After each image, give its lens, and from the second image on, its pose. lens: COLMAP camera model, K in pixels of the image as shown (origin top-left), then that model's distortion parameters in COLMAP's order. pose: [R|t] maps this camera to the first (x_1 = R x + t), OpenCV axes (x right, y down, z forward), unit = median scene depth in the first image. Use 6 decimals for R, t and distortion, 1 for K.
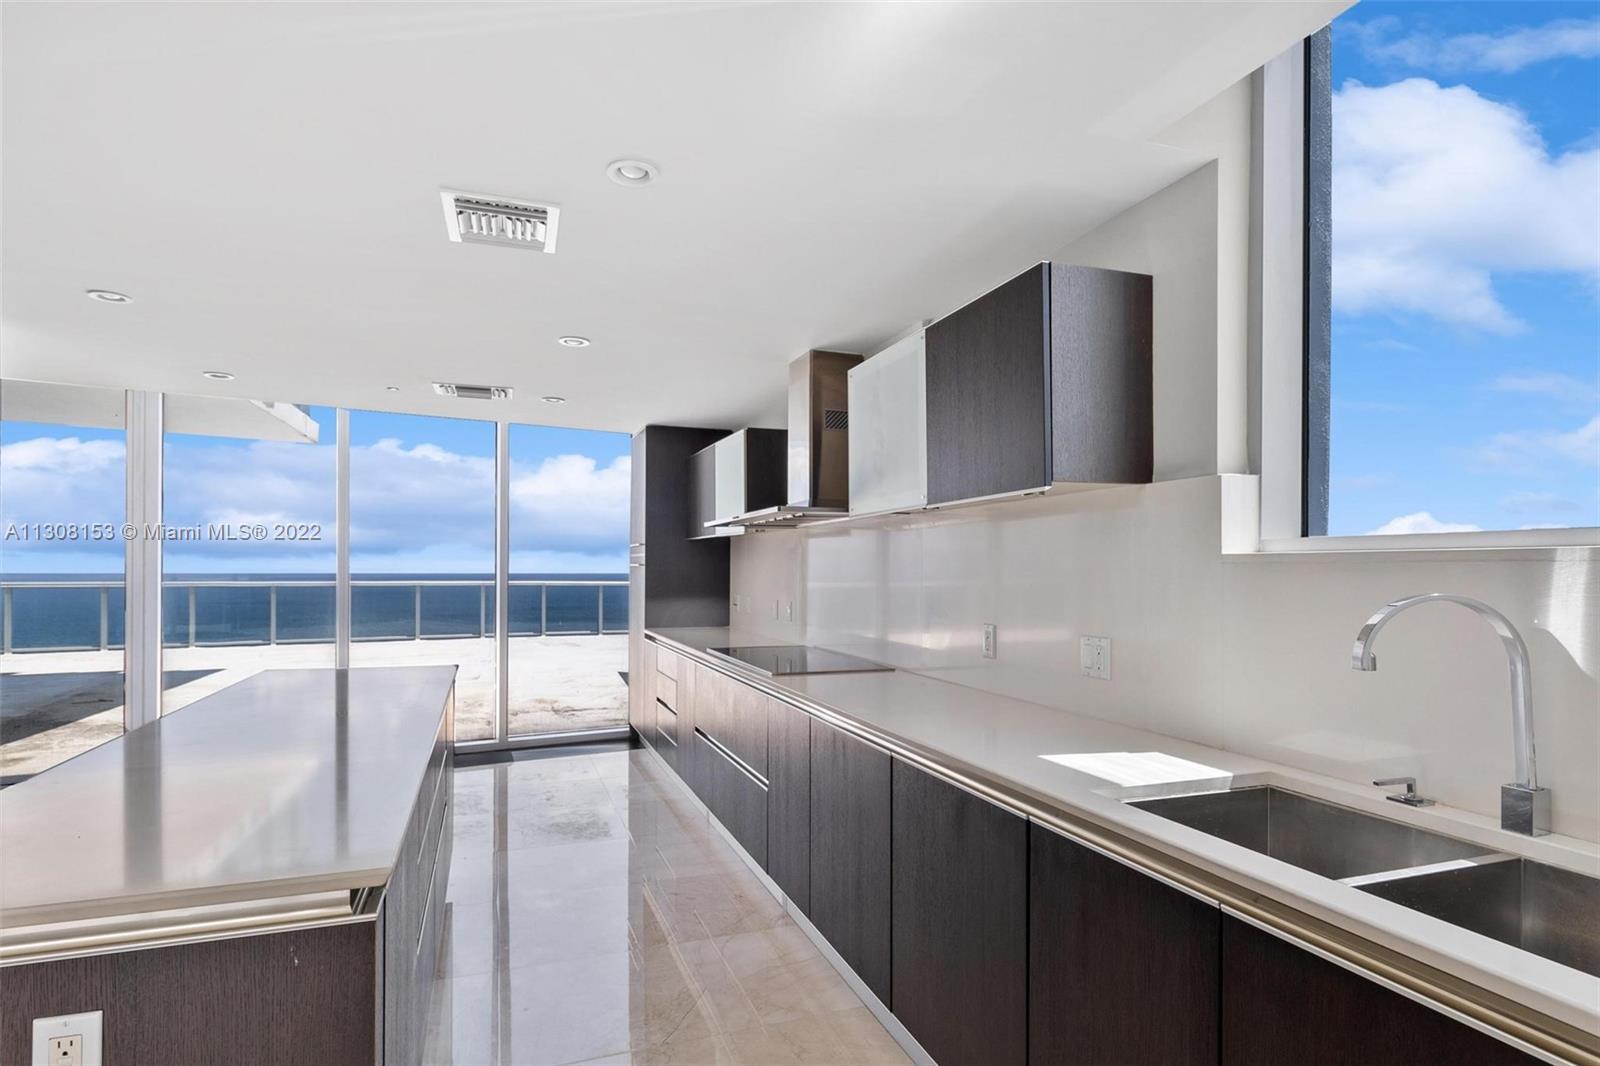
lens RADIAL K [[836.7, 0, 805.4], [0, 836.7, 563.2], [0, 0, 1]] dist [0.003076, 0.000005]
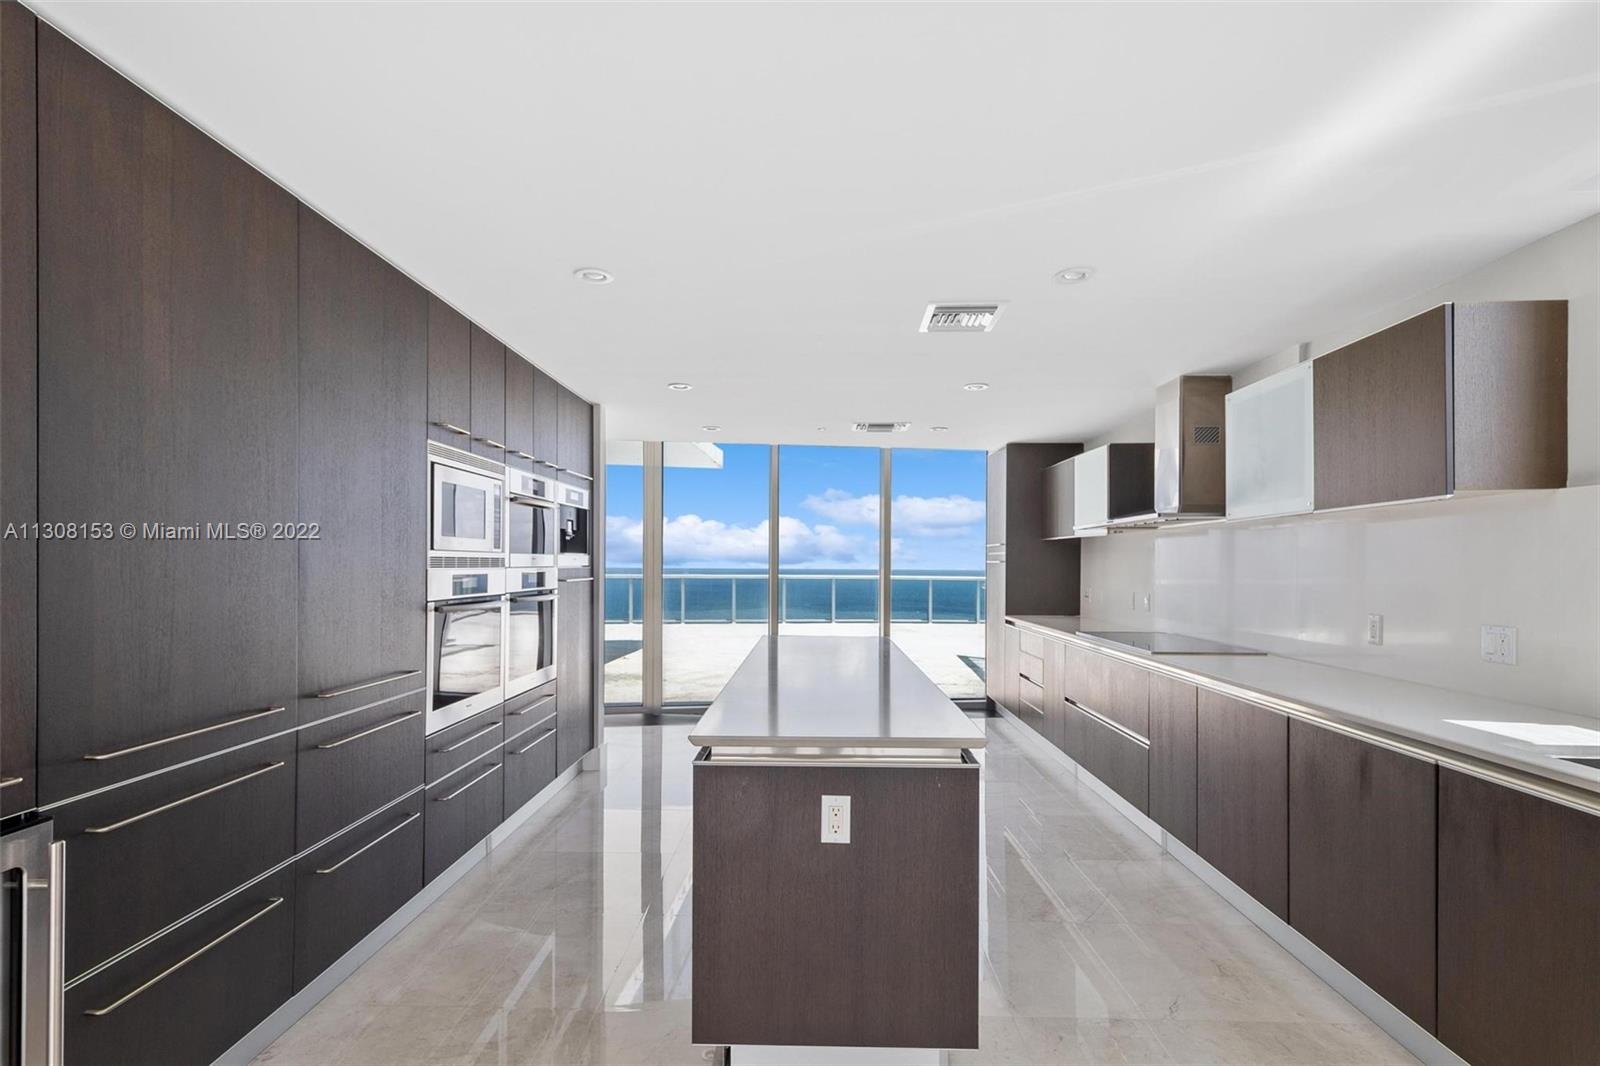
lens RADIAL K [[779.1, 0, 800.1], [0, 779.1, 564.8], [0, 0, 1]] dist [0.011080, 0.000320]
pose [[0.929732, 0.000944, -0.368237, -0.112394], [0.001365, 0.999981, 0.006009, -0.001216], [0.368236, -0.006090, 0.929713, -0.266919]]
